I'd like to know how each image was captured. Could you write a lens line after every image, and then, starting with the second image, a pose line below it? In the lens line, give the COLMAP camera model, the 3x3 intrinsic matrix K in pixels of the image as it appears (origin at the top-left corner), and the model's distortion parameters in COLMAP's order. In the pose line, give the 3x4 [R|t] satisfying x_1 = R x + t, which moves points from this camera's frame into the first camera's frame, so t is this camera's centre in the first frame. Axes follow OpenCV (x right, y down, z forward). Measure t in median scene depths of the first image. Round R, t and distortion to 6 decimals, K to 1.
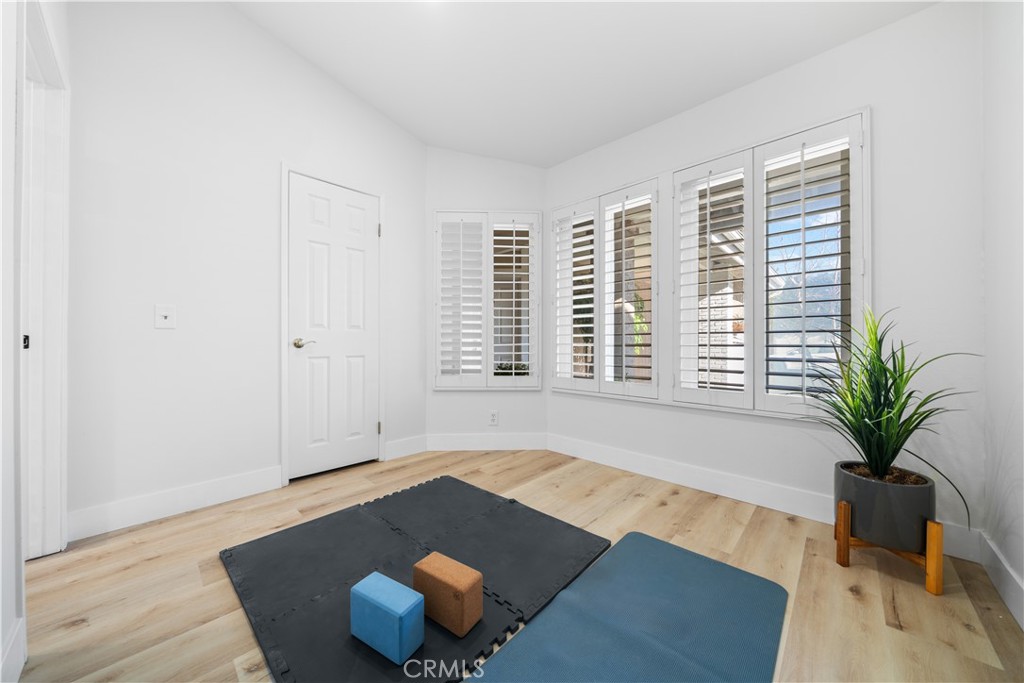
lens RADIAL K [[351.7, 0, 506.3], [0, 351.7, 340.0], [0, 0, 1]] dist [-0.002038, -0.000003]
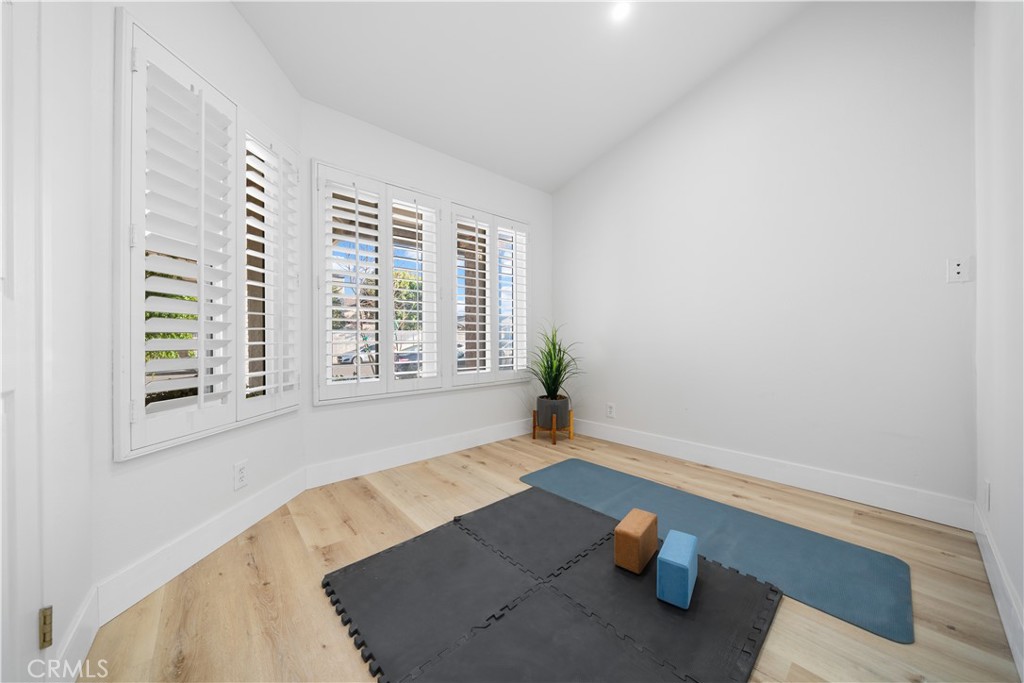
lens RADIAL K [[351.7, 0, 510.3], [0, 351.7, 338.6], [0, 0, 1]] dist [-0.002038, -0.000003]
pose [[0.089657, -0.002743, 0.995969, -0.745984], [0.001400, 0.999996, 0.002628, 0.002804], [-0.995972, 0.001158, 0.089660, 0.692611]]
